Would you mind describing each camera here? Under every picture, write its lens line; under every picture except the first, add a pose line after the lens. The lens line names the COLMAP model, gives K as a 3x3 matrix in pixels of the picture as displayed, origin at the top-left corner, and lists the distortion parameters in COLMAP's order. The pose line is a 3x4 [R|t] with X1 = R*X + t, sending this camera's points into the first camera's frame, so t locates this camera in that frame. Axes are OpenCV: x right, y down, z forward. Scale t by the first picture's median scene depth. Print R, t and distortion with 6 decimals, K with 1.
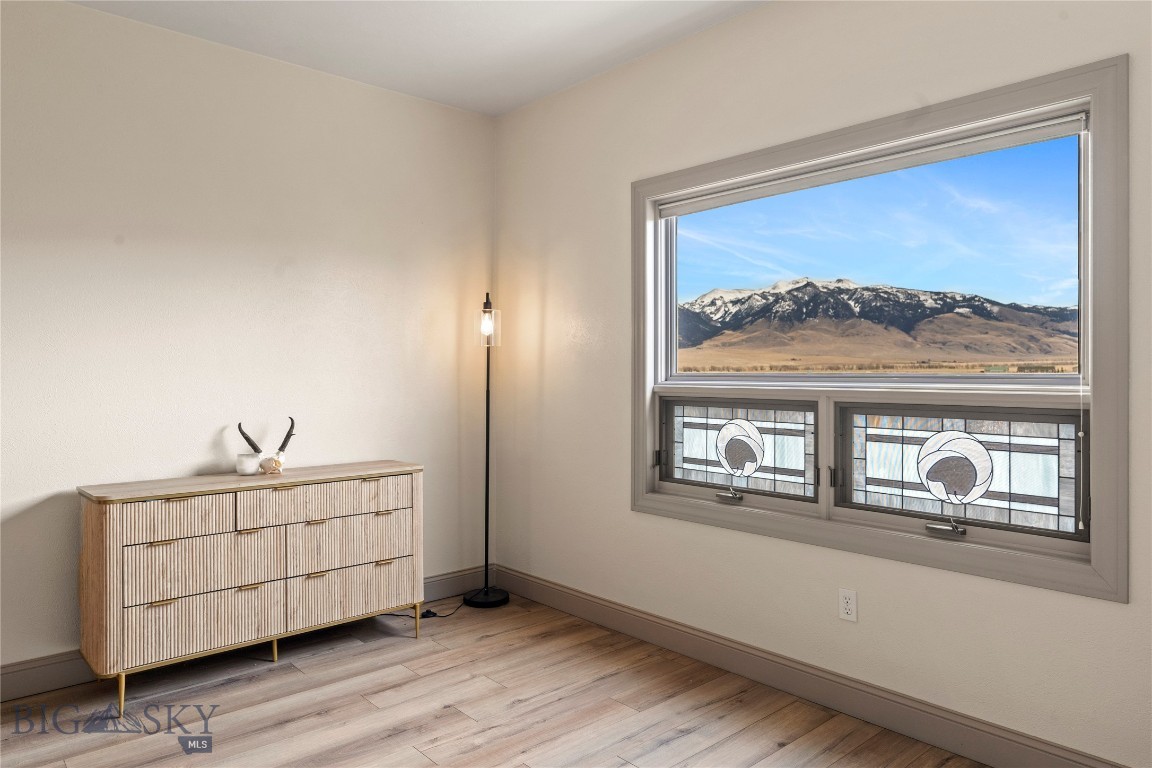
lens RADIAL K [[757.9, 0, 577.7], [0, 757.9, 375.5], [0, 0, 1]] dist [-0.002078, 0.001715]
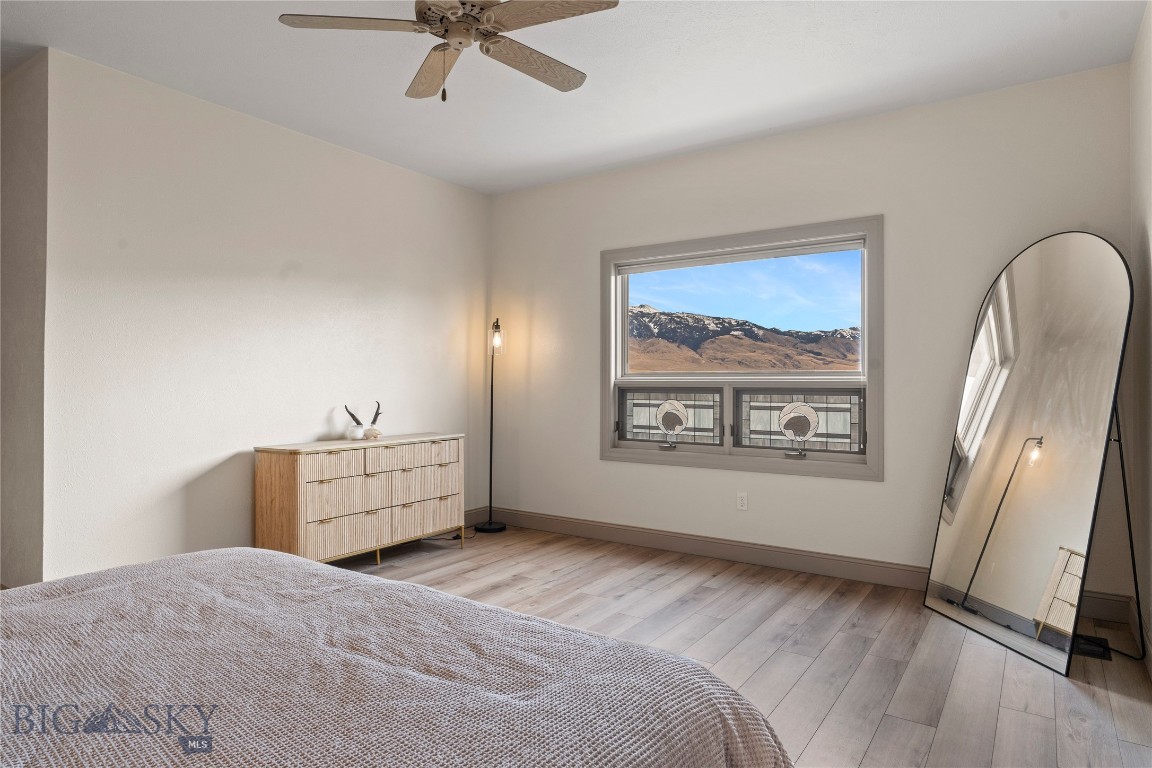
lens RADIAL K [[670.3, 0, 579.3], [0, 670.3, 384.3], [0, 0, 1]] dist [-0.002103, -0.000018]
pose [[0.971507, 0.000236, 0.237013, -0.358138], [0.000278, 0.999998, -0.002133, 0.029173], [-0.237013, 0.002138, 0.971504, -0.404003]]
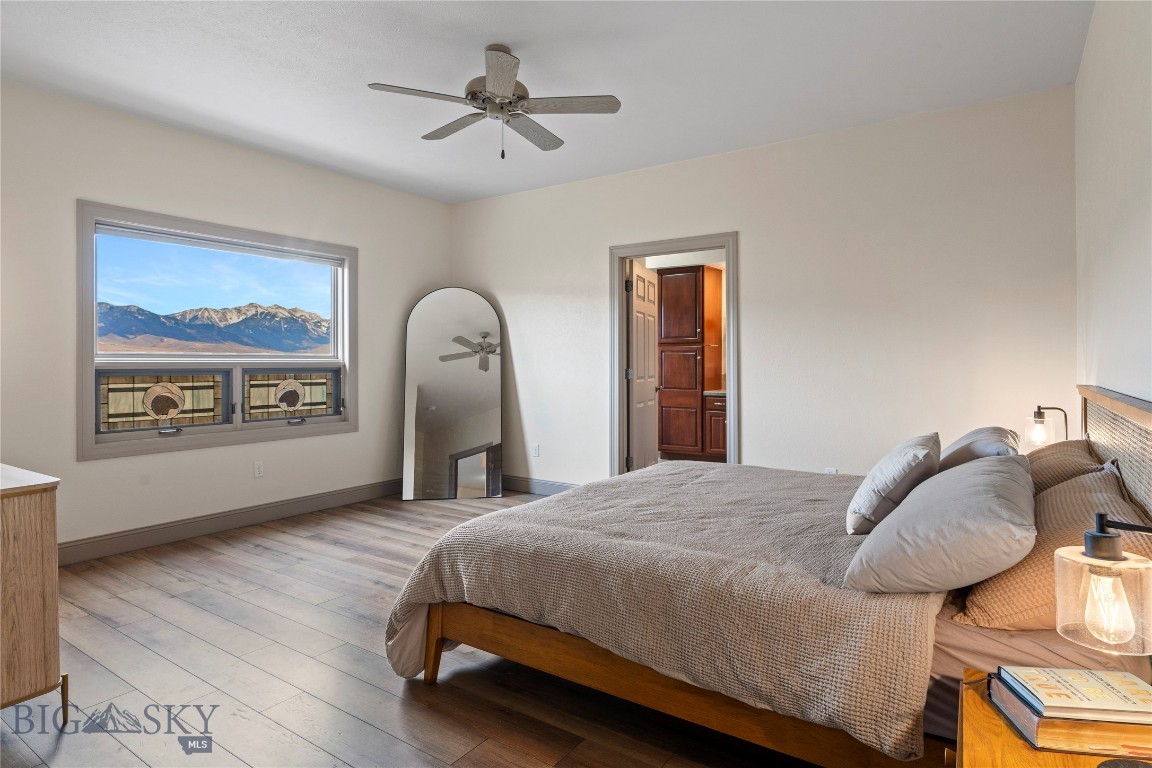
lens RADIAL K [[631.6, 0, 576.0], [0, 631.6, 384.0], [0, 0, 1]] dist [-0.012322, -0.000297]
pose [[-0.228426, -0.036004, 0.972895, -1.333019], [0.003759, 0.999276, 0.037862, 0.017234], [-0.973554, 0.012305, -0.228125, 0.520372]]
